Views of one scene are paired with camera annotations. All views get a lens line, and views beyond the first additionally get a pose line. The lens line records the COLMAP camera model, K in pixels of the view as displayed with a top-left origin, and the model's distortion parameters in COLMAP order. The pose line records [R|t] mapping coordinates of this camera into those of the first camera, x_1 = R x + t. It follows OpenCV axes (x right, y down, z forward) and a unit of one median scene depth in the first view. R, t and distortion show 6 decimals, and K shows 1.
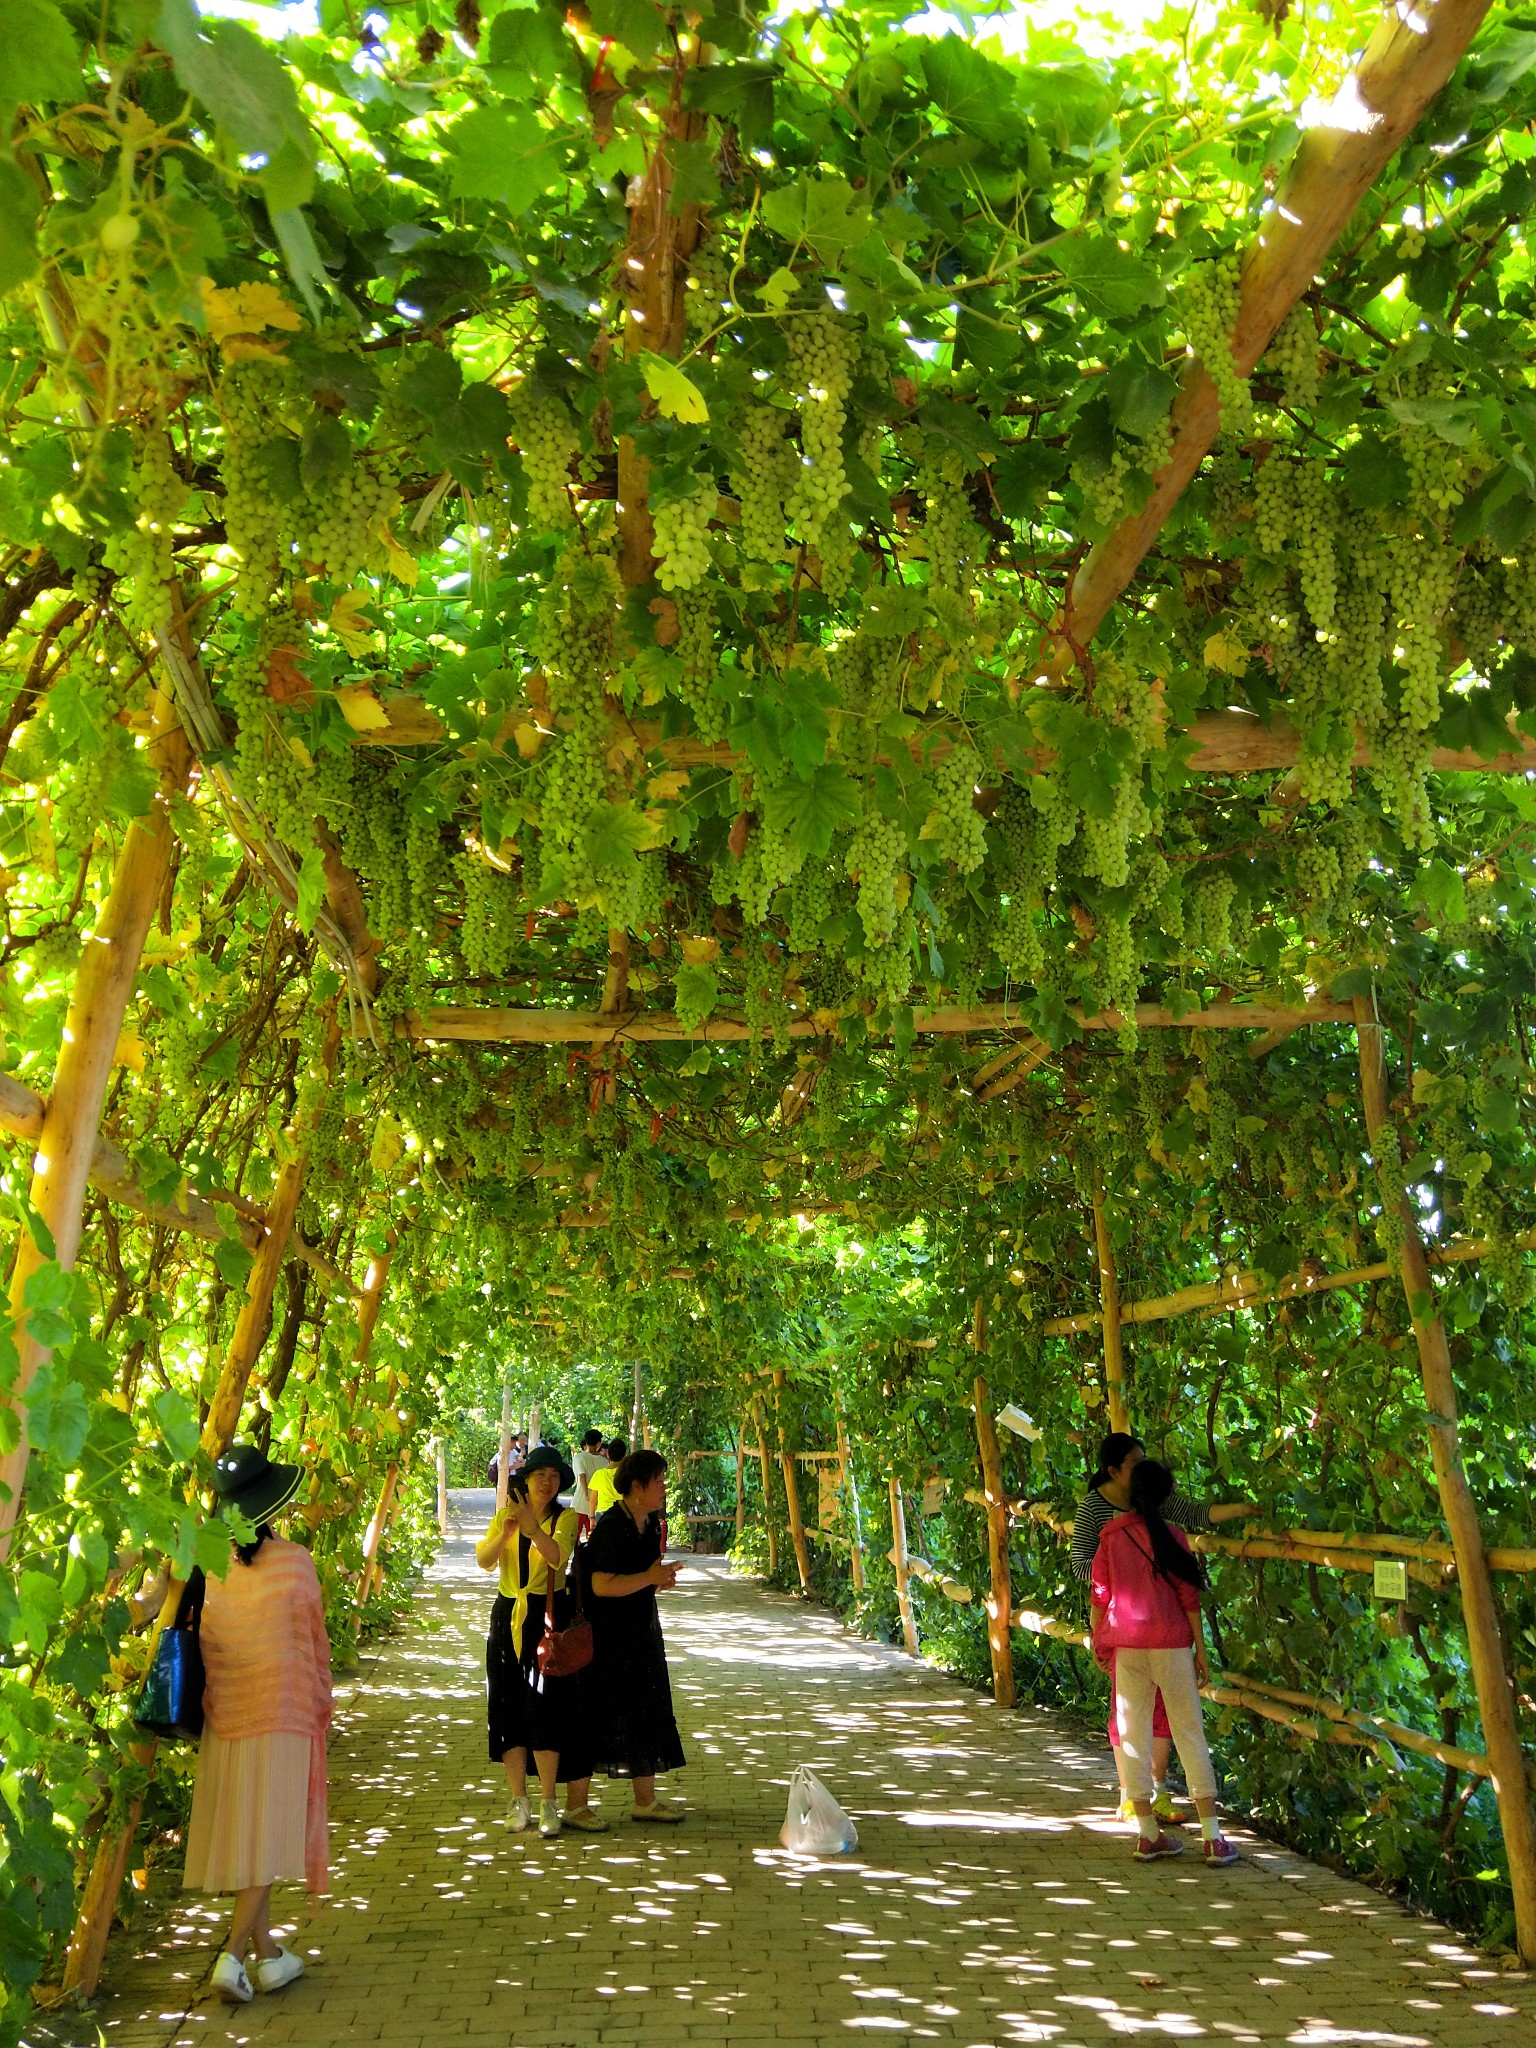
lens RADIAL K [[1771.9, 0, 839.4], [0, 1771.9, 976.3], [0, 0, 1]] dist [-0.005359, 0.007149]
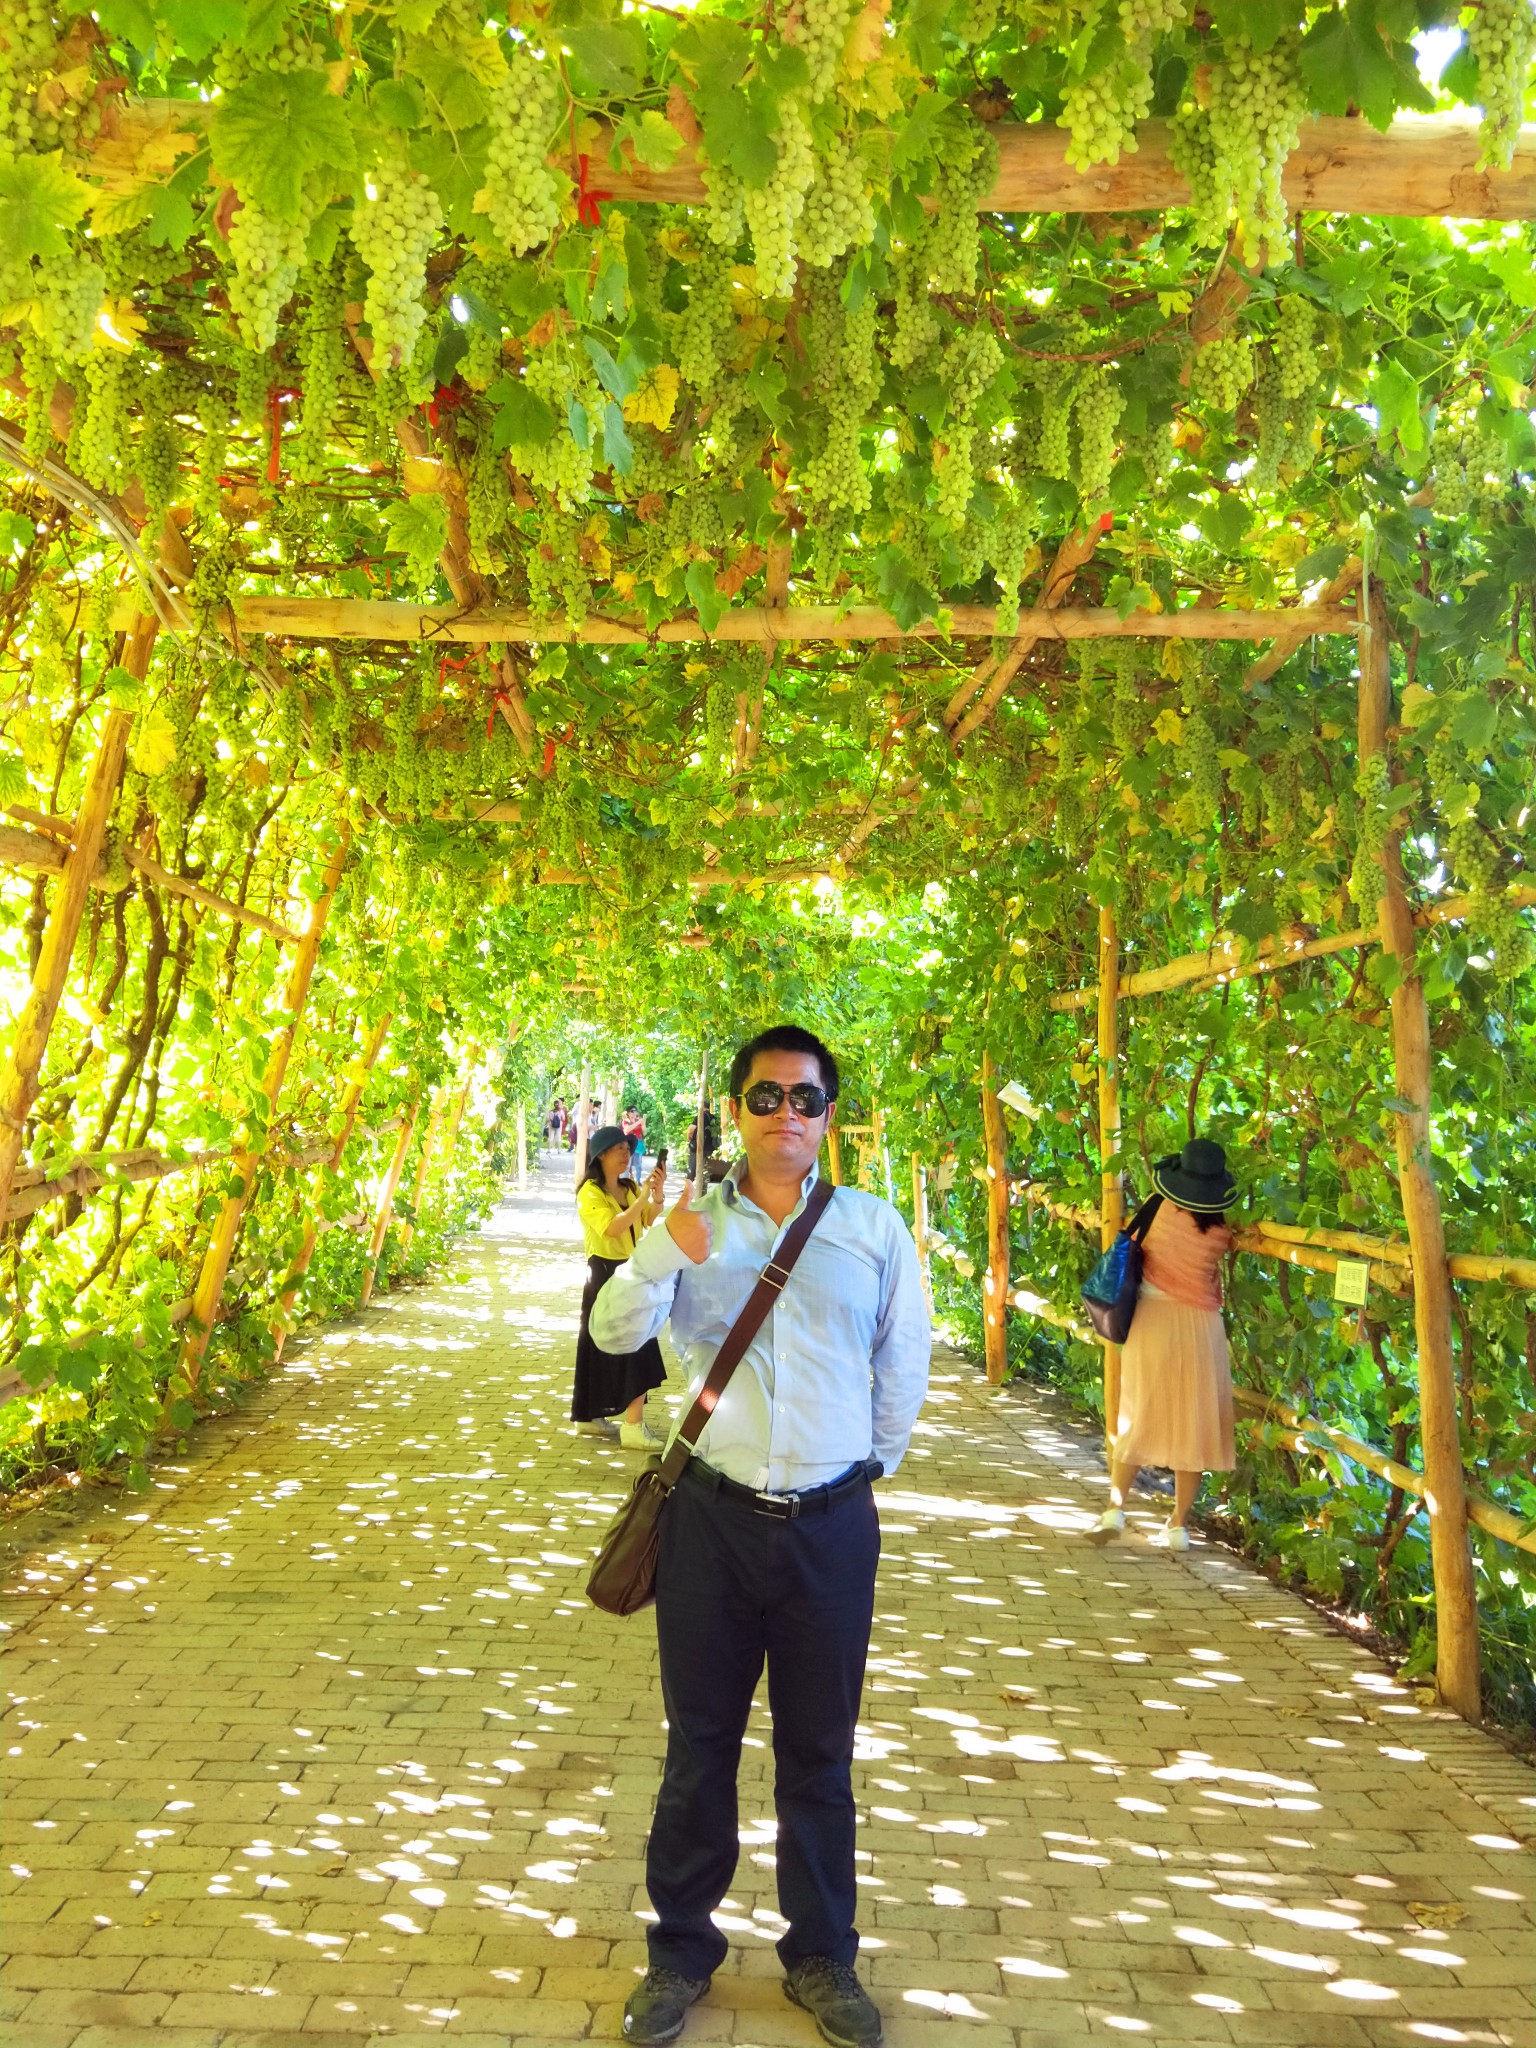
lens RADIAL K [[1771.9, 0, 839.4], [0, 1771.9, 976.3], [0, 0, 1]] dist [-0.005359, 0.007149]
pose [[0.997225, 0.032526, -0.066971, 0.098007], [-0.020202, 0.983989, 0.177078, 0.035958], [0.071659, -0.175234, 0.981916, 0.127613]]
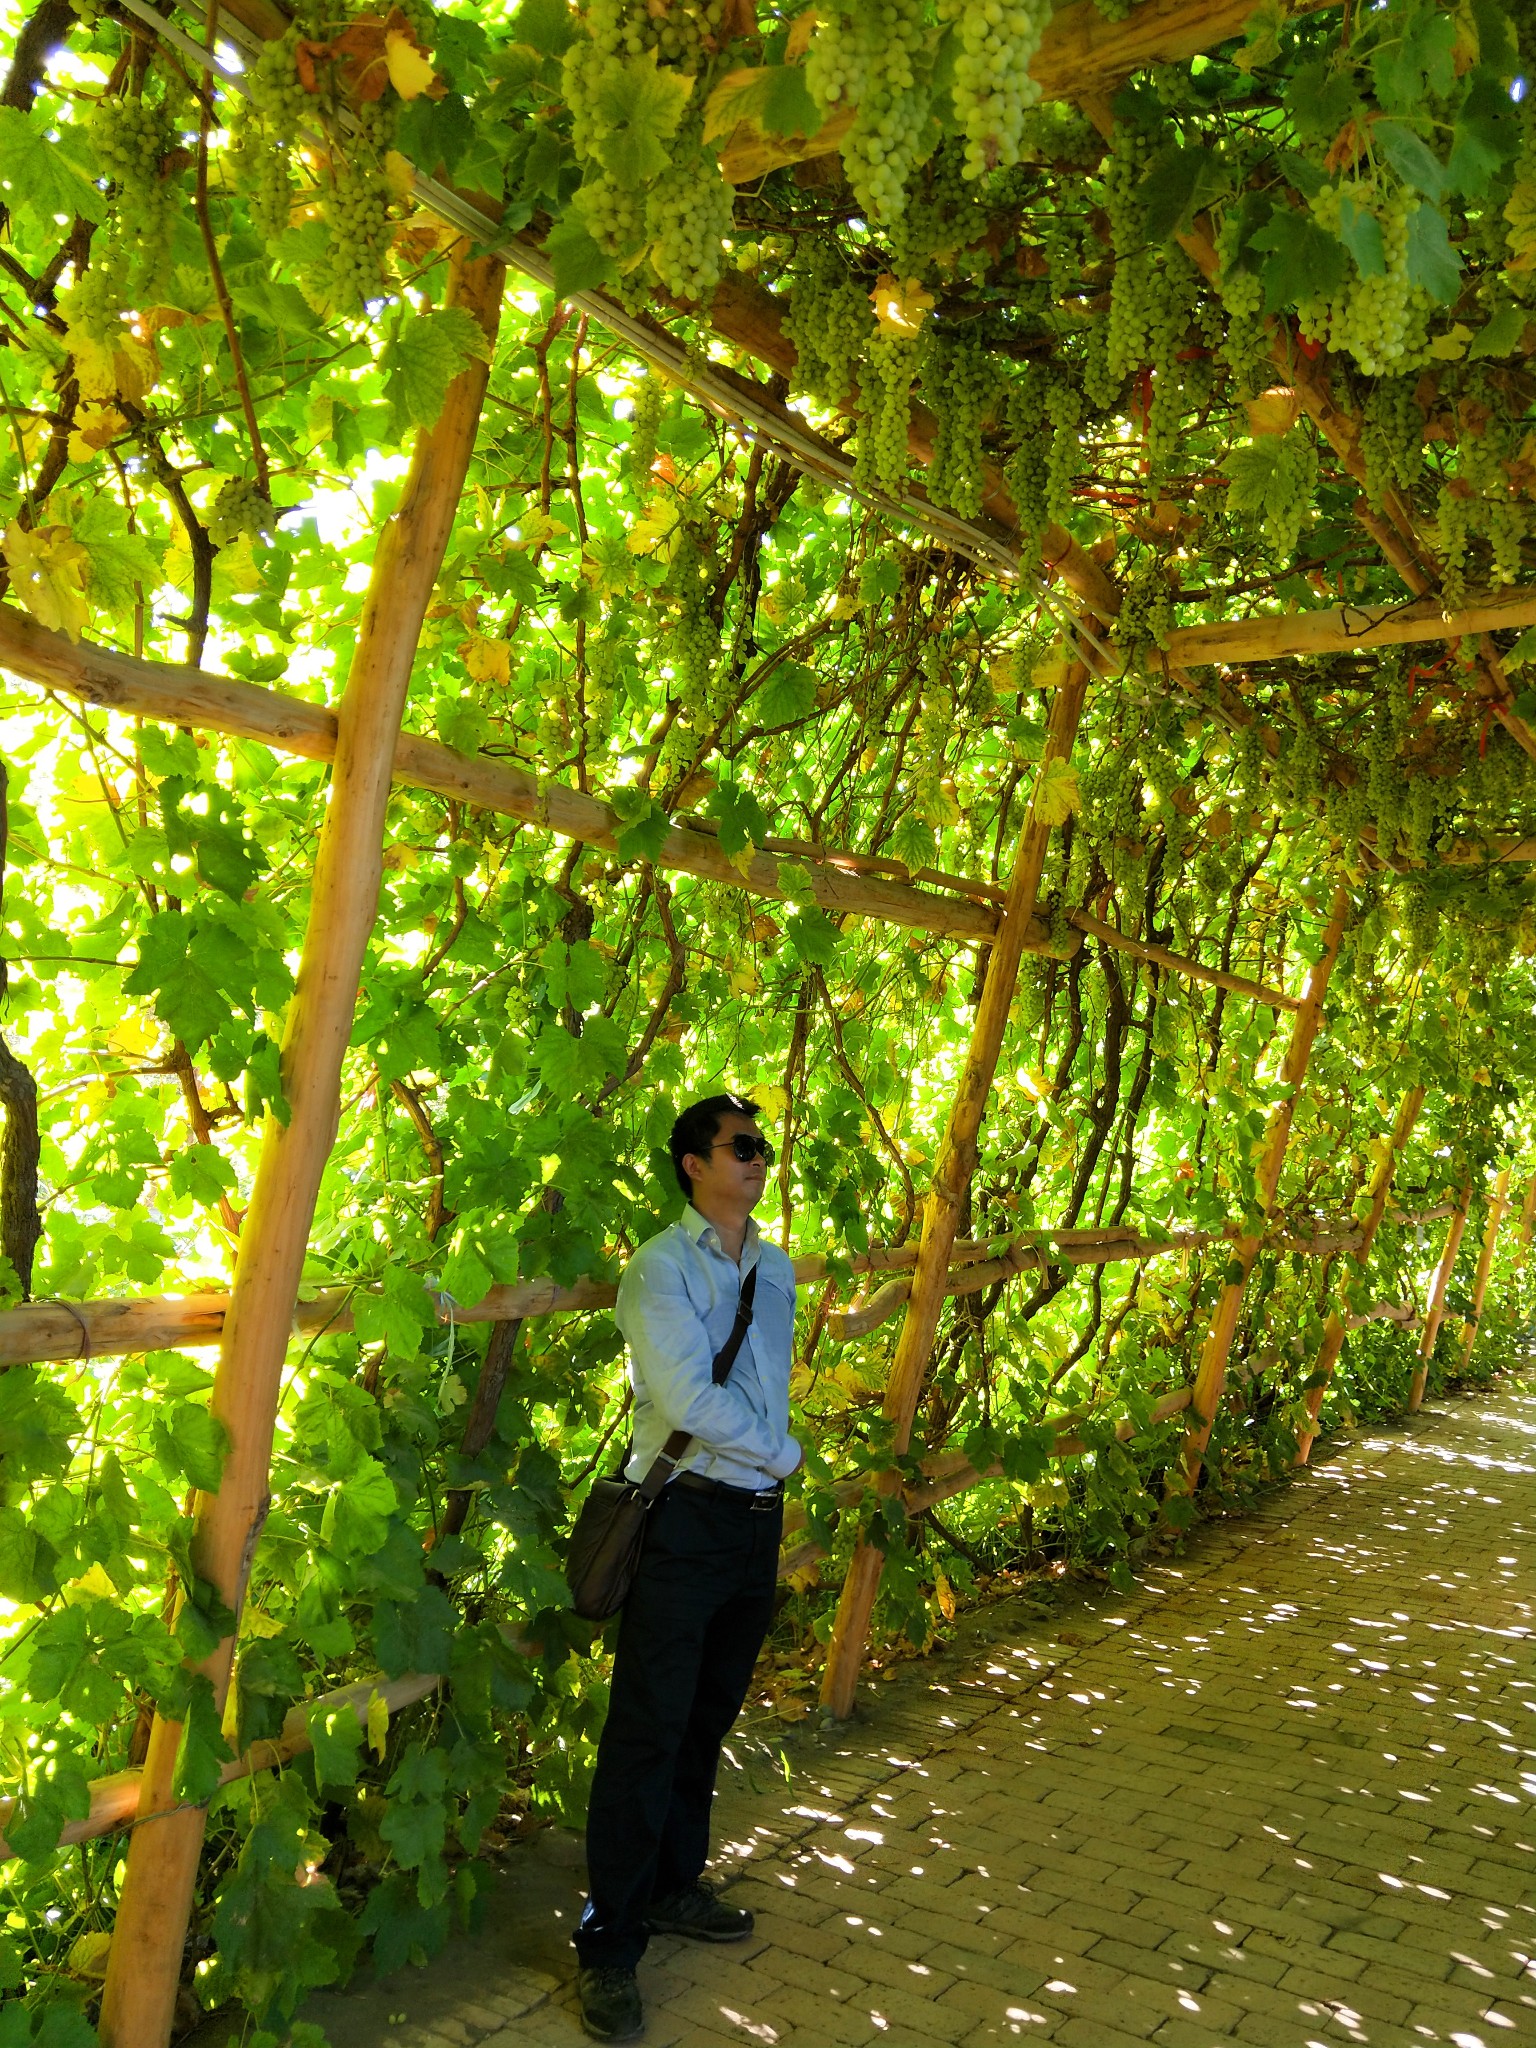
lens RADIAL K [[1812.0, 0, 766.1], [0, 1812.0, 1009.3], [0, 0, 1]] dist [0.050272, -0.045191]
pose [[0.773290, -0.006748, -0.634016, 0.118578], [0.109941, 0.986224, 0.123595, 0.059182], [0.624448, -0.165279, 0.763379, 0.219469]]
